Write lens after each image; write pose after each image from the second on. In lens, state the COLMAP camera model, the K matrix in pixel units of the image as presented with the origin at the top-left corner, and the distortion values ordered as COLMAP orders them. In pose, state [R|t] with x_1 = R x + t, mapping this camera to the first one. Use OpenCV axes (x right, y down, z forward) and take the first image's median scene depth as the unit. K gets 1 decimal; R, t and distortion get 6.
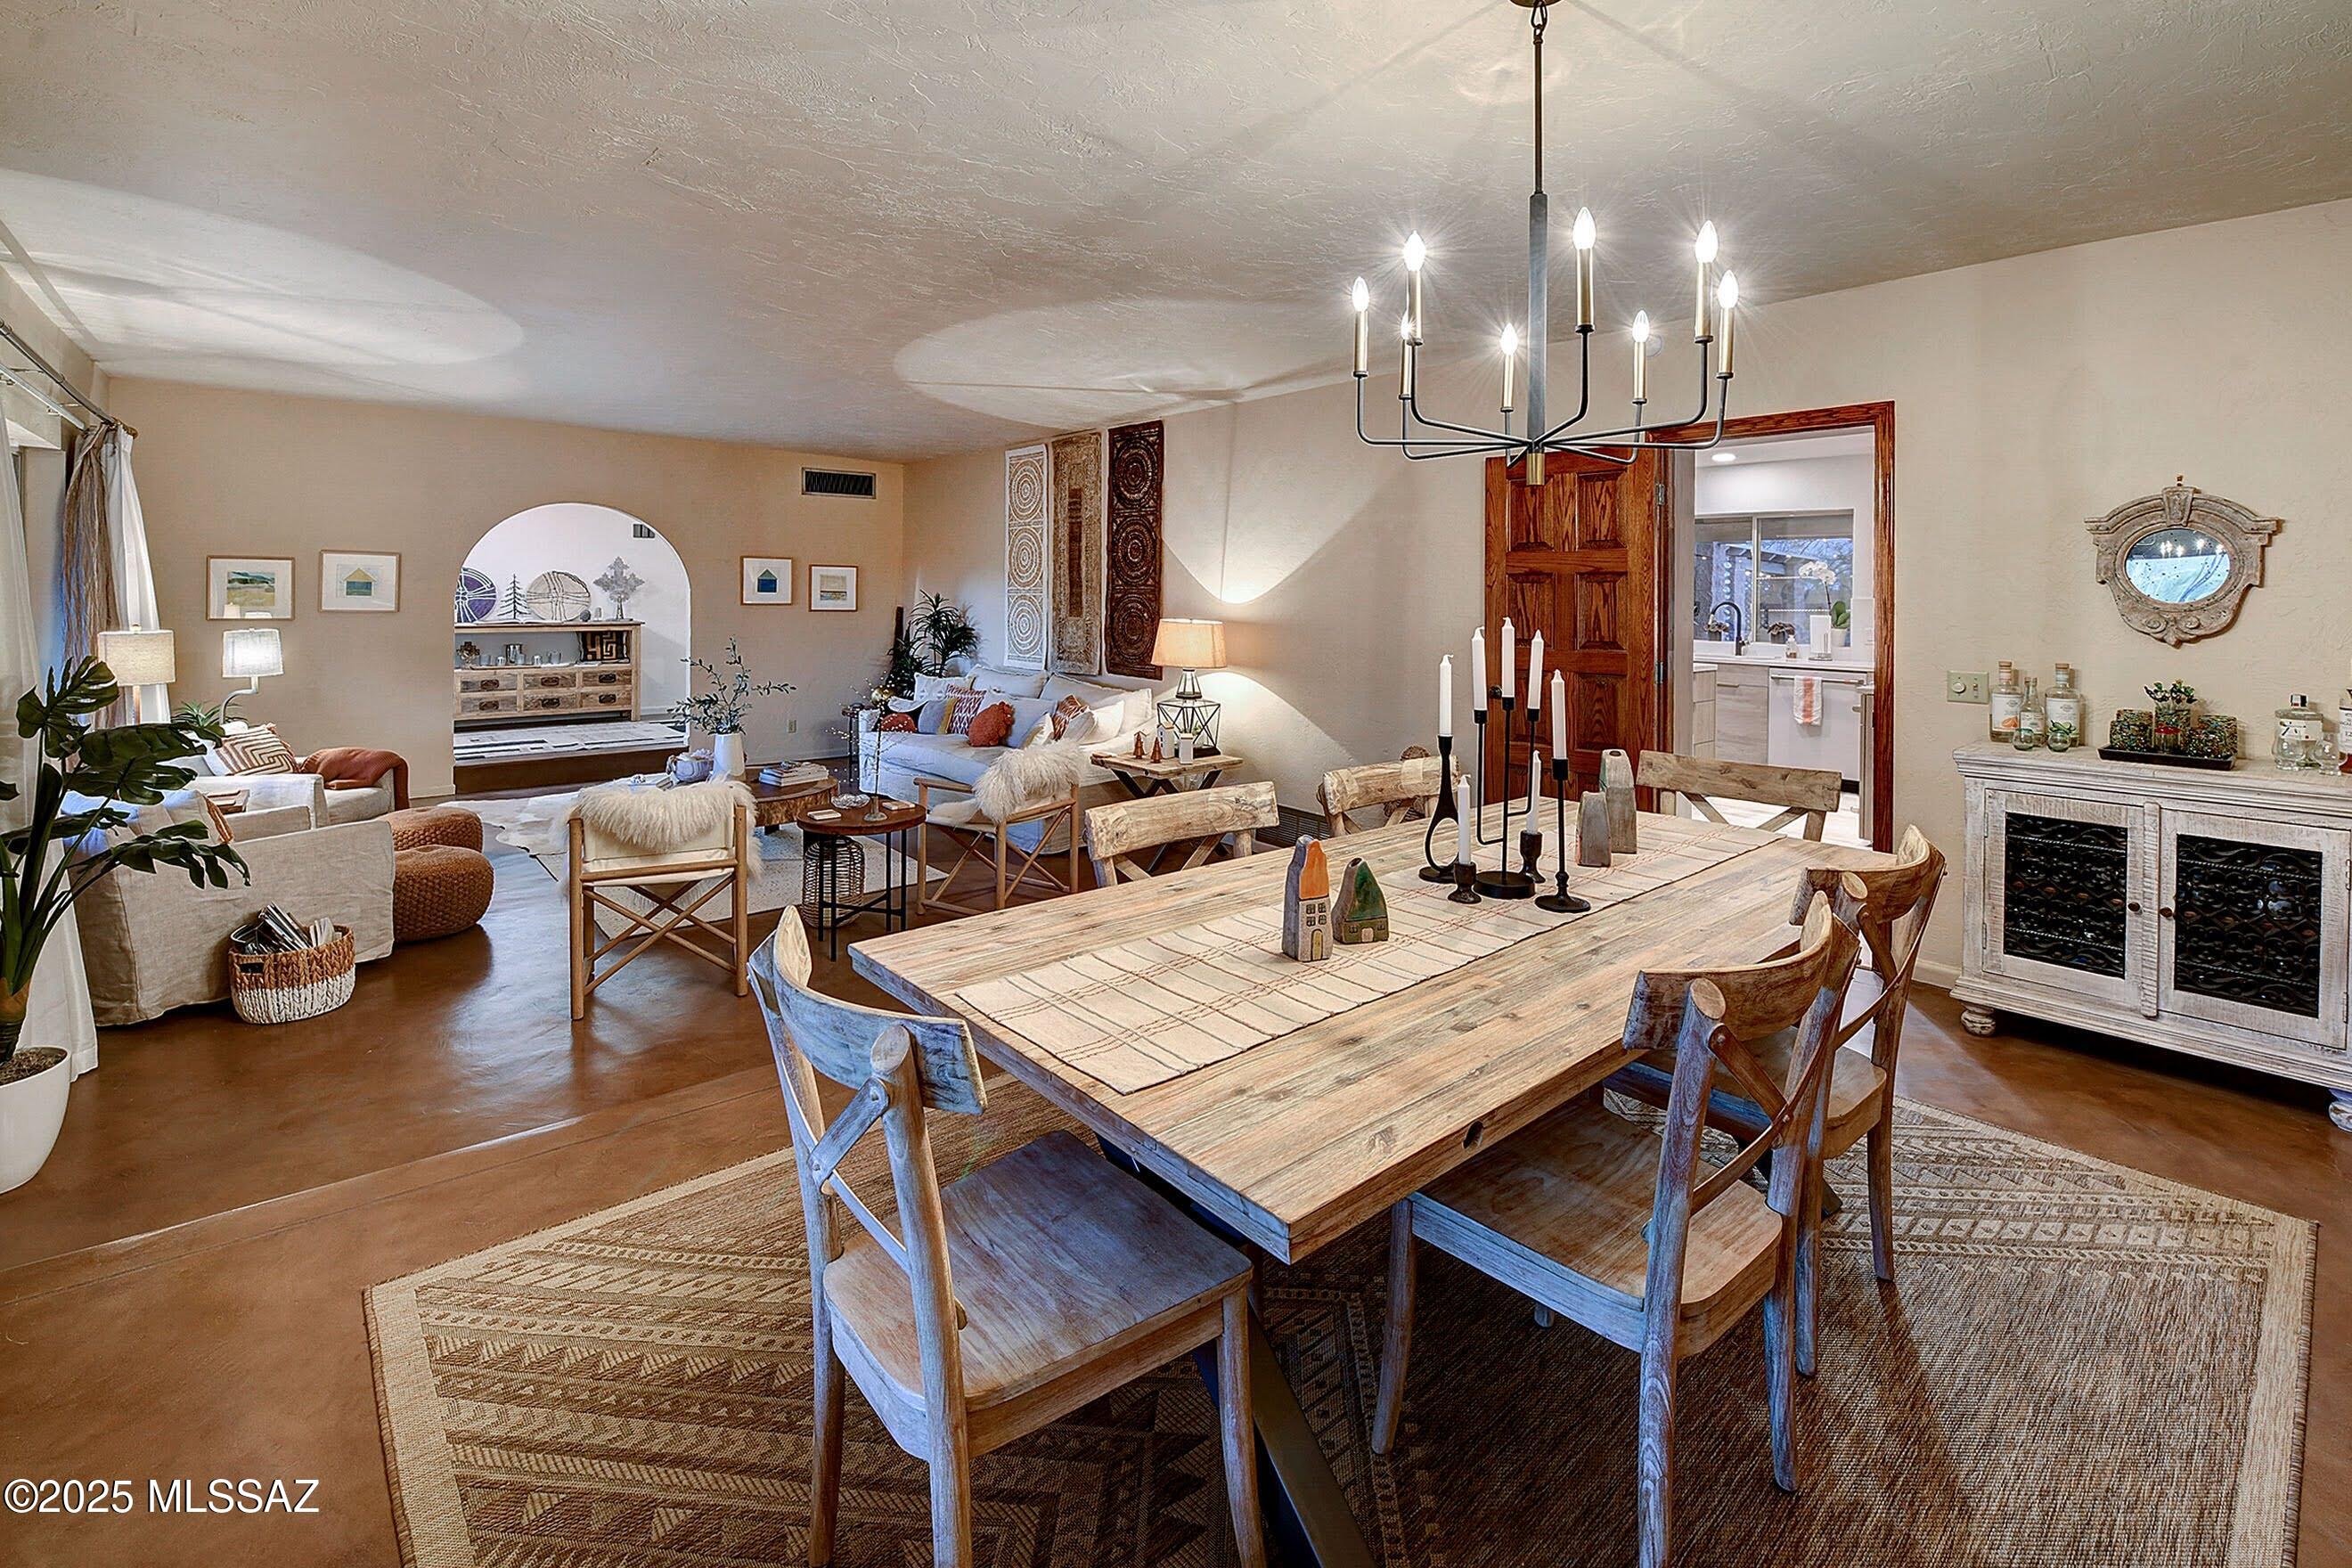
lens RADIAL K [[1043.1, 0, 1181.3], [0, 1043.1, 579.1], [0, 0, 1]] dist [-0.062696, -0.000269]
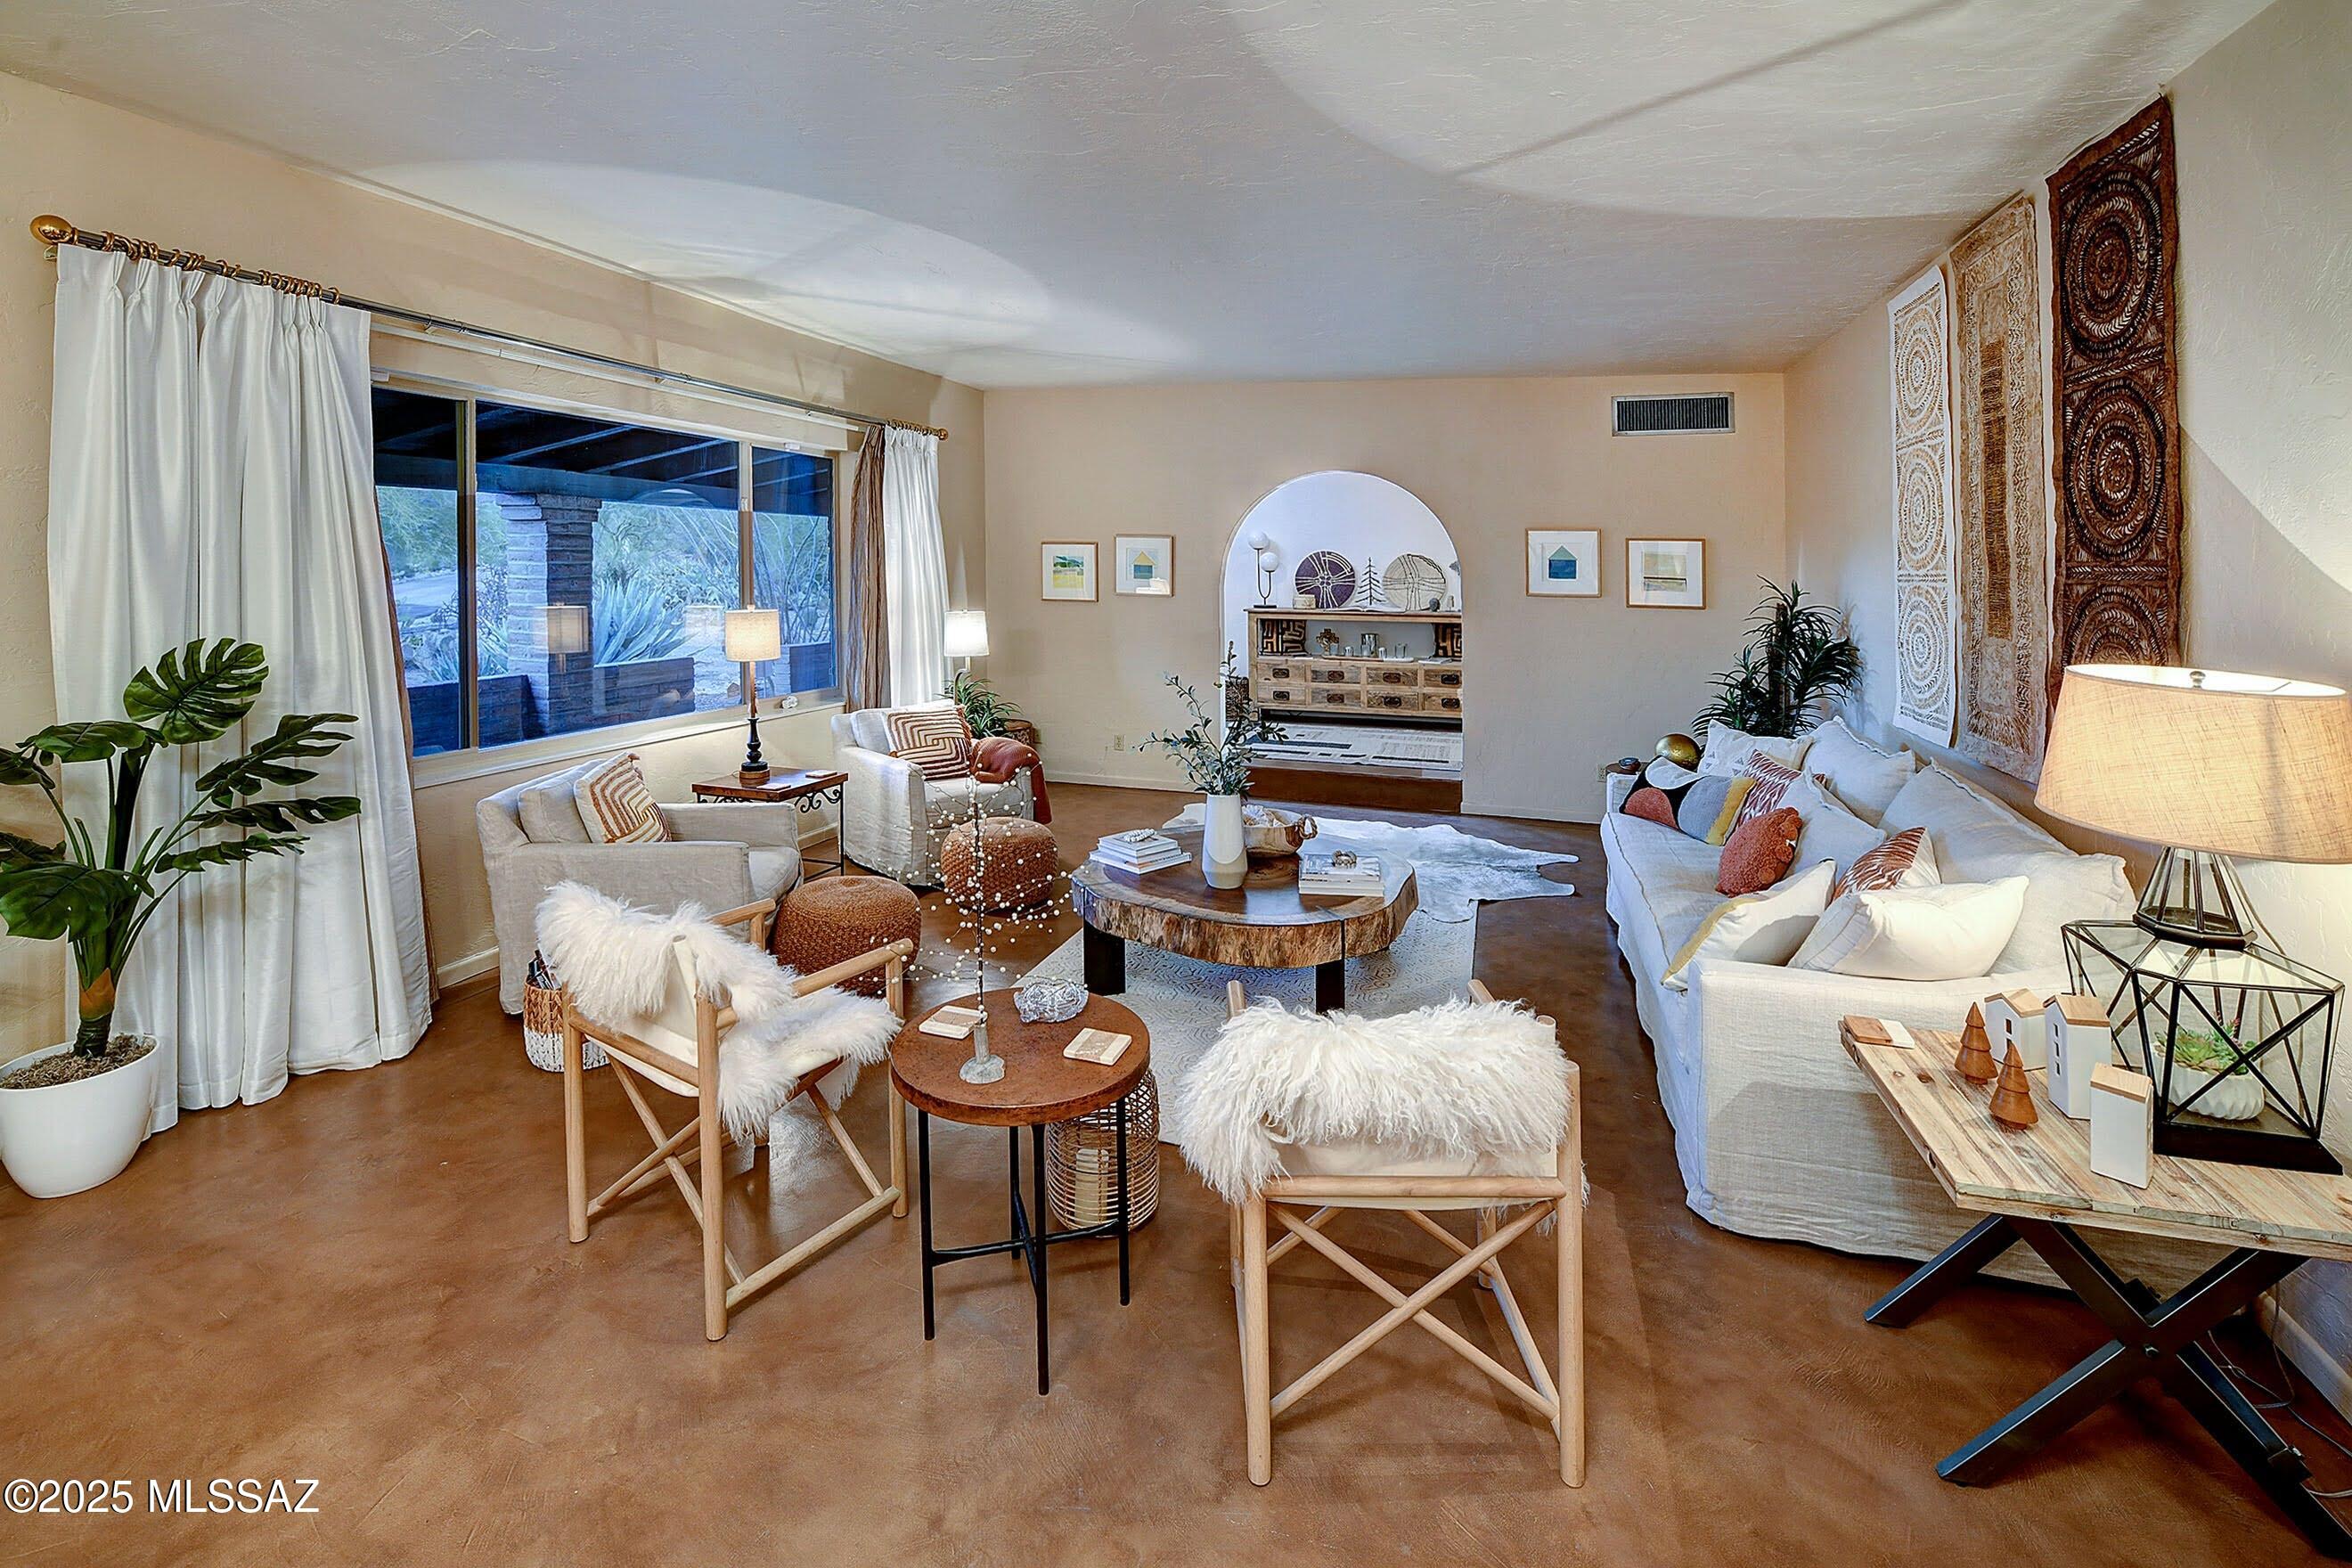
lens RADIAL K [[1043.1, 0, 1181.3], [0, 1043.1, 579.1], [0, 0, 1]] dist [-0.062696, -0.000269]
pose [[0.532992, 0.006396, -0.846096, 0.067334], [0.003710, 0.999944, 0.009896, 0.006142], [0.846112, -0.008414, 0.532939, 0.467749]]
